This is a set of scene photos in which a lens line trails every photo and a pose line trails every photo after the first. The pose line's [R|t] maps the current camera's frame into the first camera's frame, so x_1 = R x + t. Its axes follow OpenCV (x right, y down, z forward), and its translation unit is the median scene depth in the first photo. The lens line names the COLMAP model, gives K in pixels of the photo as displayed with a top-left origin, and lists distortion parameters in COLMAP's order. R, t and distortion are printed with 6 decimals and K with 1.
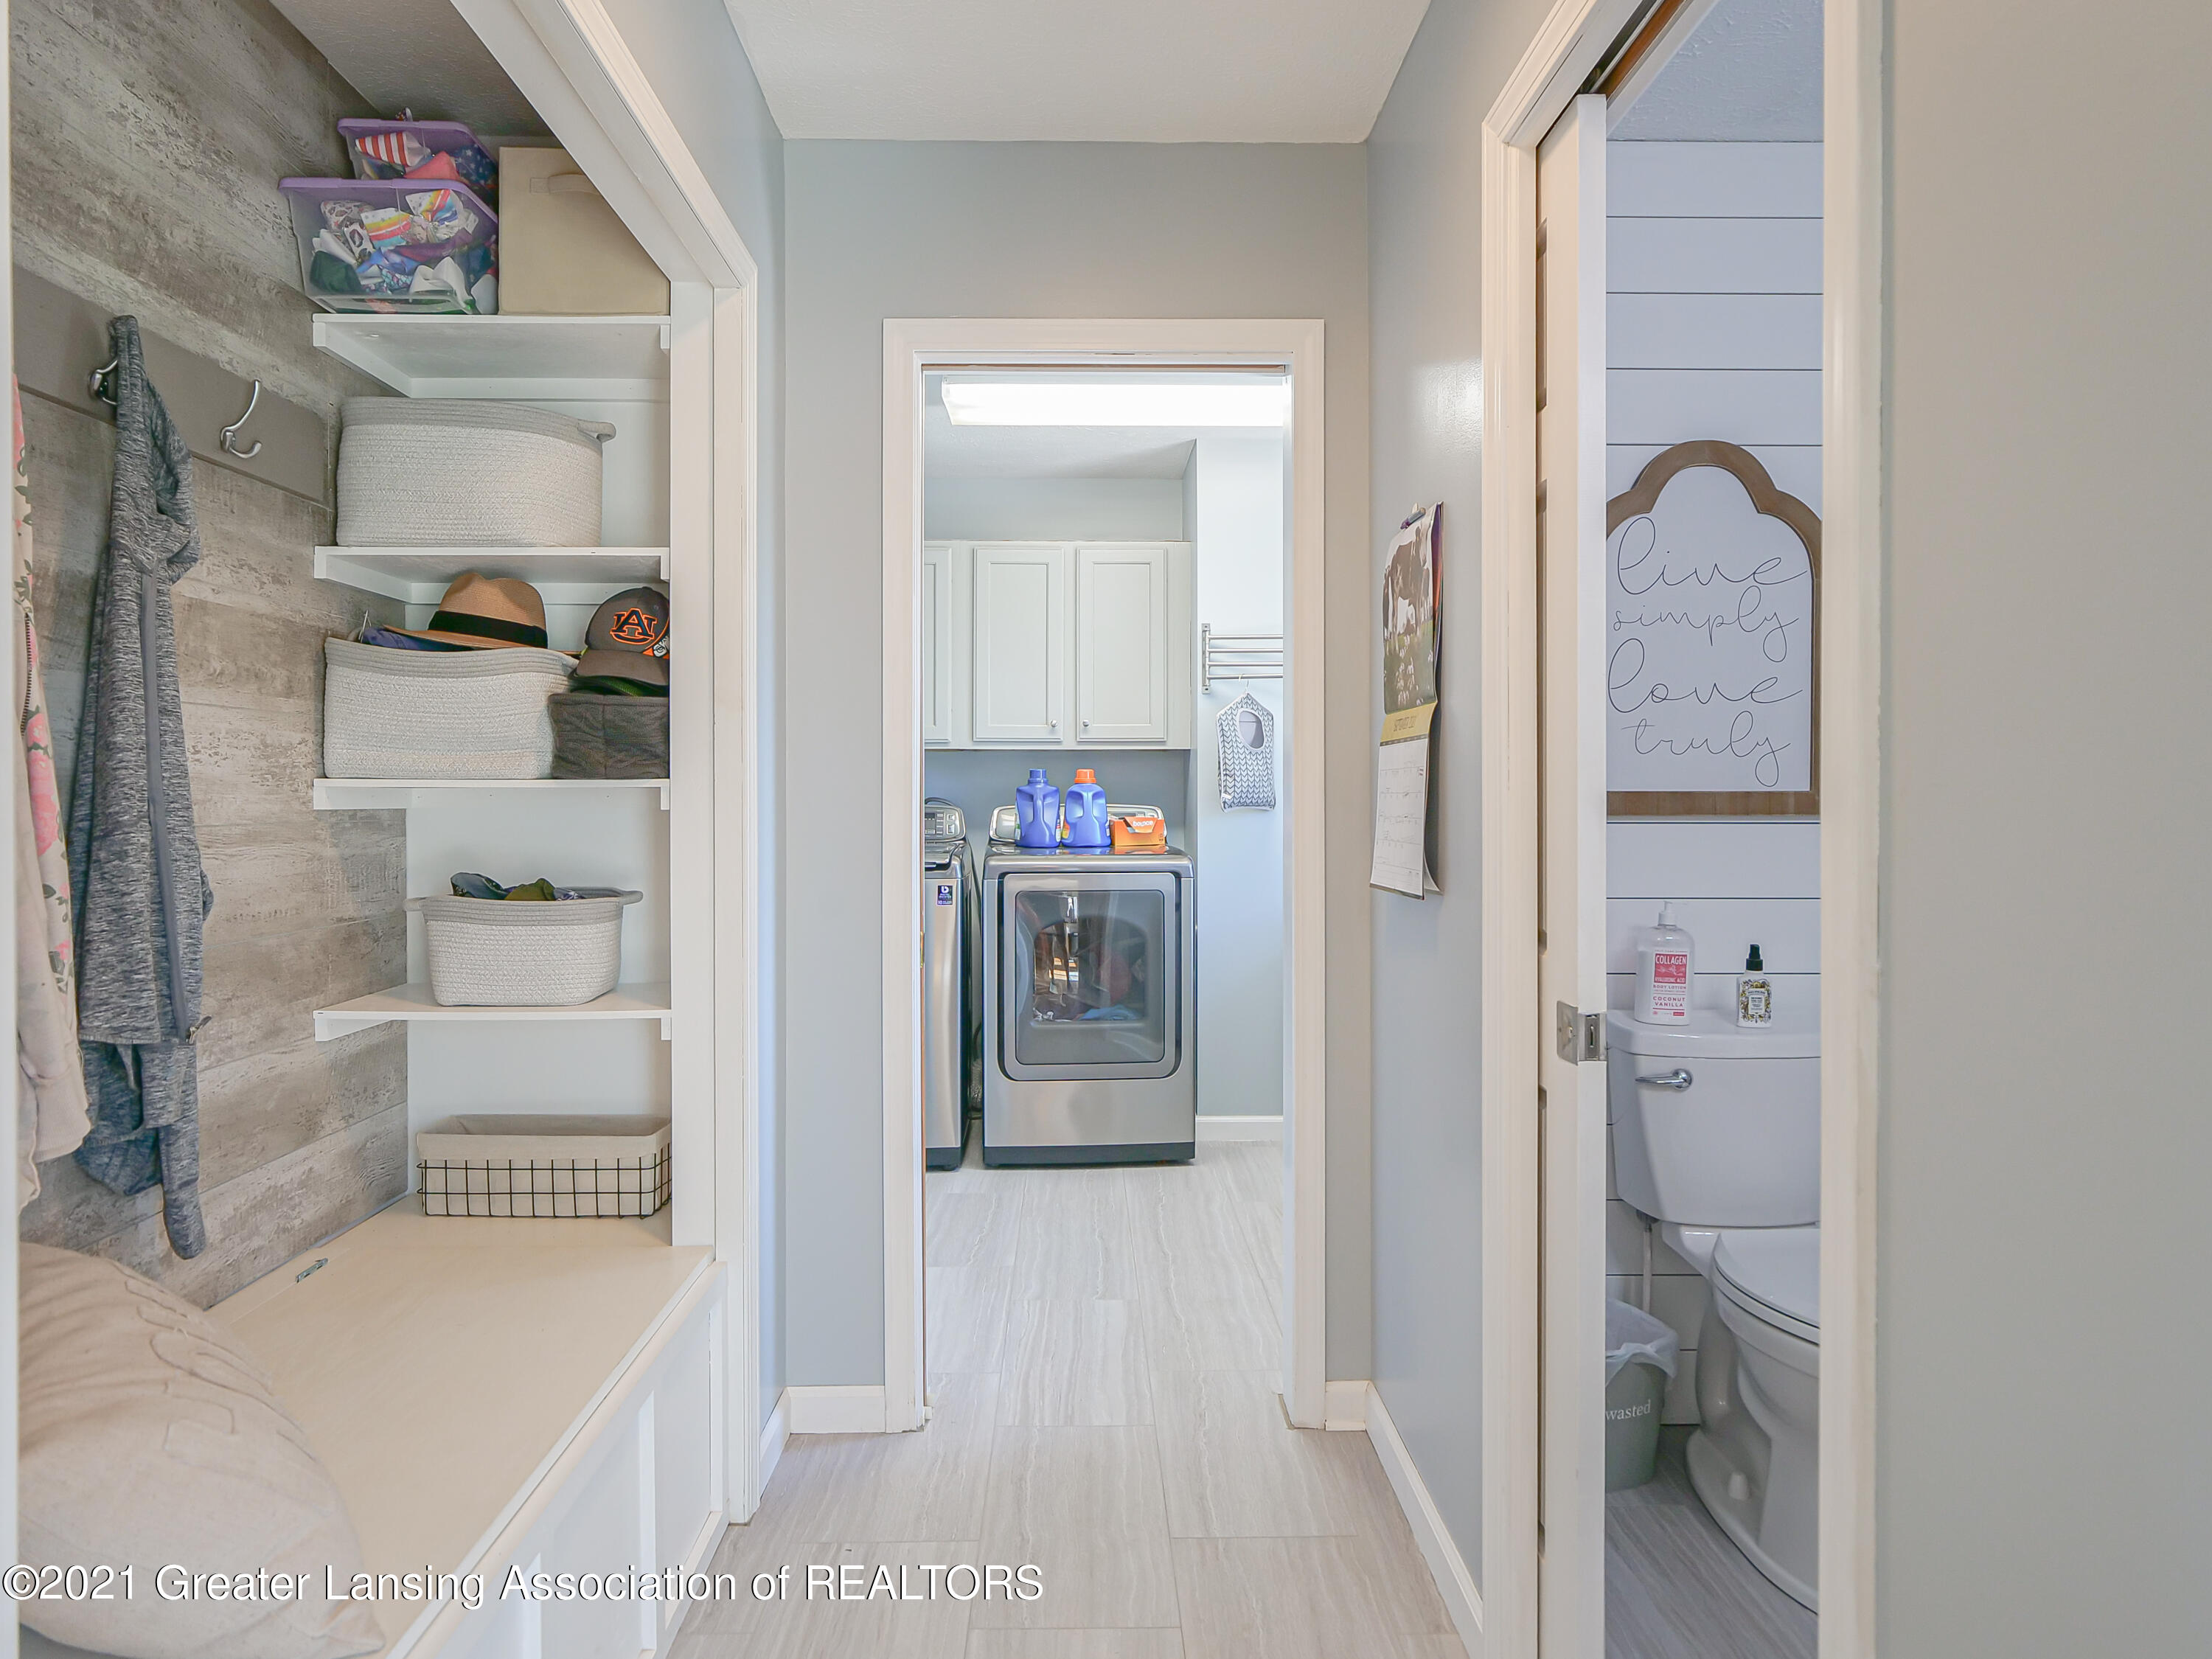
lens RADIAL K [[1292.0, 0, 1099.1], [0, 1292.0, 817.1], [0, 0, 1]] dist [0.003441, 0.001932]
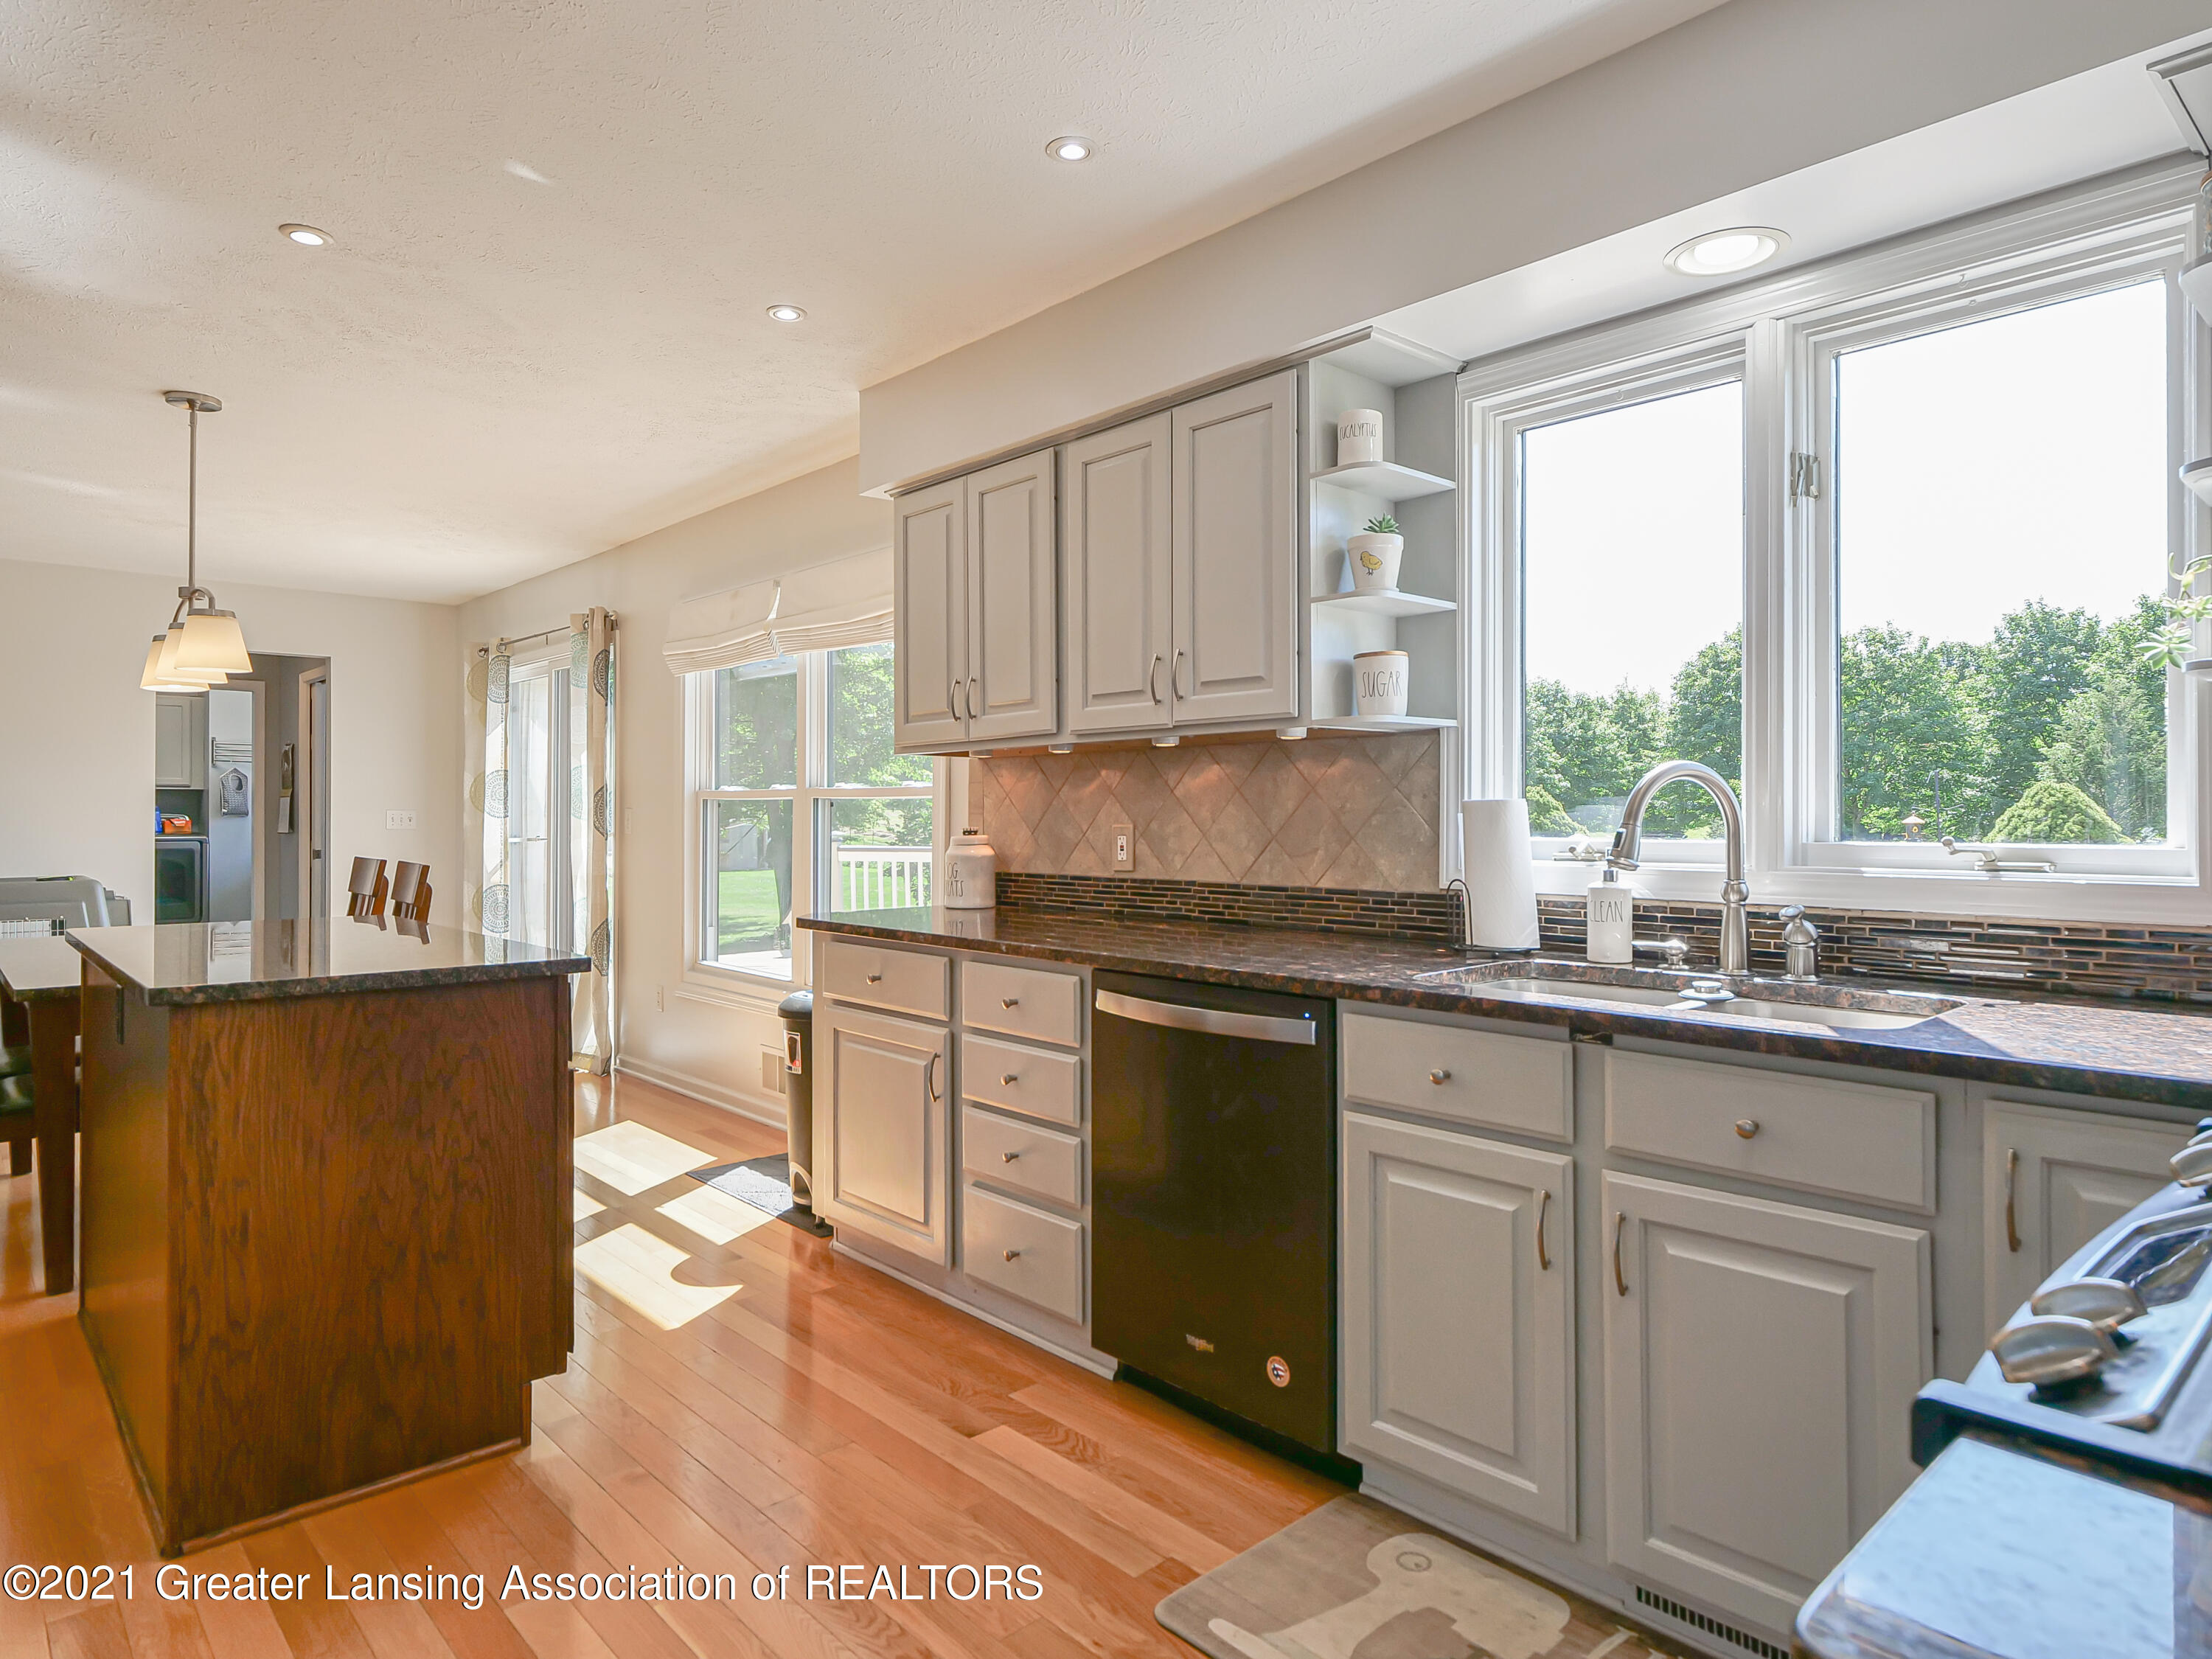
lens RADIAL K [[1292.0, 0, 1102.4], [0, 1292.0, 818.9], [0, 0, 1]] dist [0.003441, 0.001932]
pose [[0.757166, -0.003951, 0.653210, -0.395785], [0.009881, 0.999937, -0.005406, 0.048515], [-0.653147, 0.010547, 0.757157, -3.149231]]
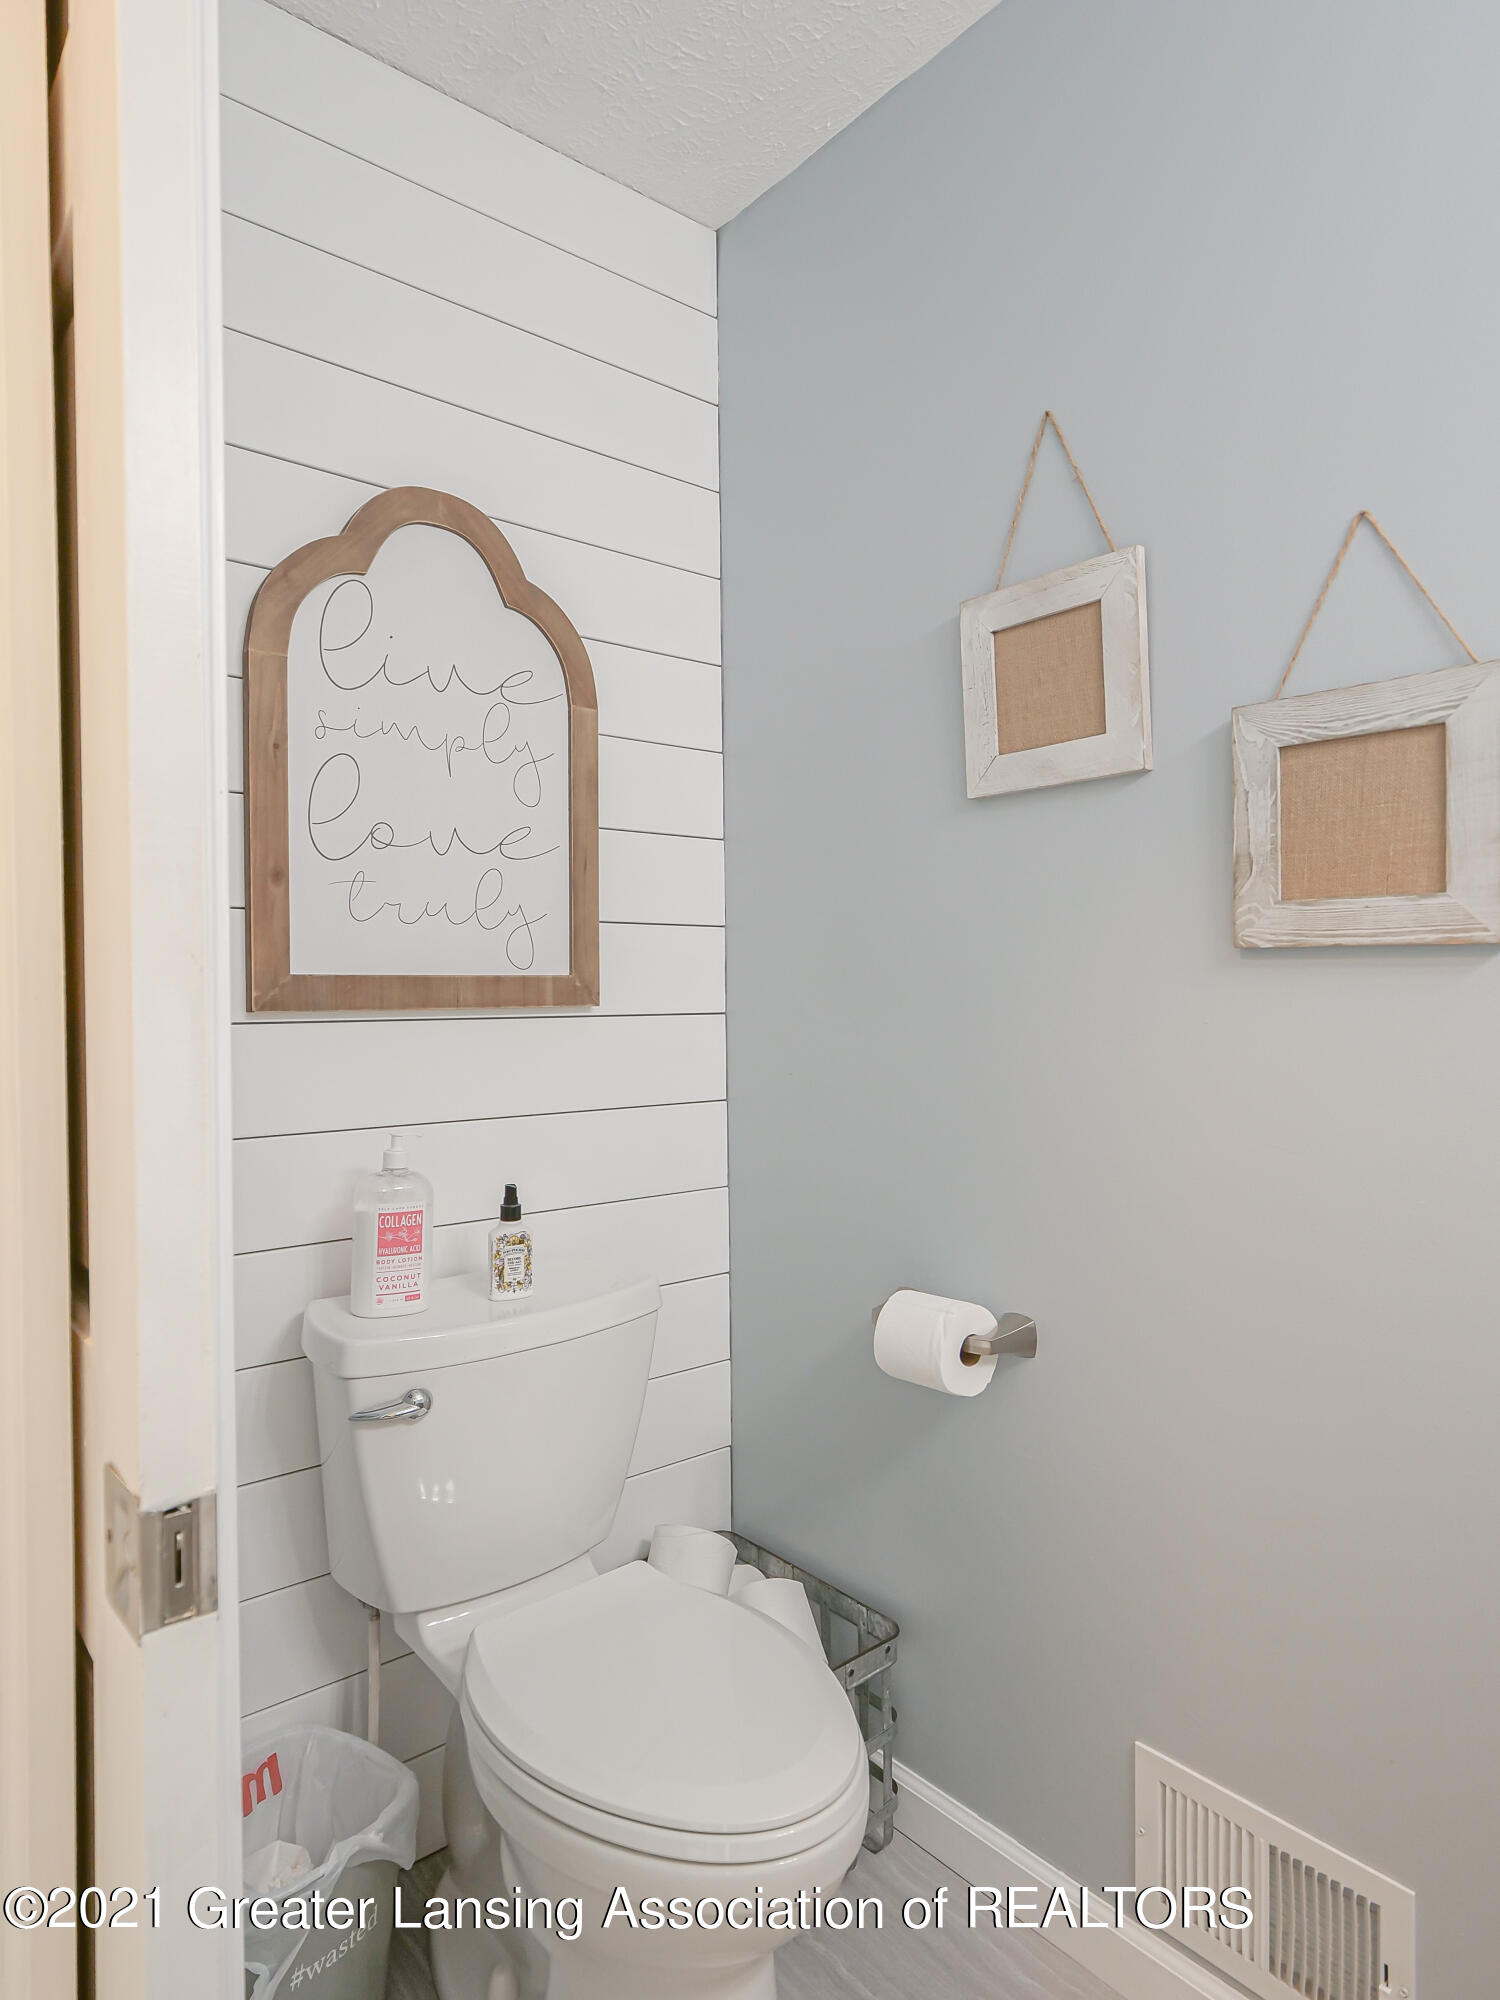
lens RADIAL K [[1168.1, 0, 744.4], [0, 1168.1, 998.5], [0, 0, 1]] dist [0.003441, 0.001932]
pose [[0.775960, -0.009795, 0.630706, 0.191846], [0.015568, 0.999872, -0.003625, -0.002005], [-0.630590, 0.012632, 0.776013, 0.398336]]
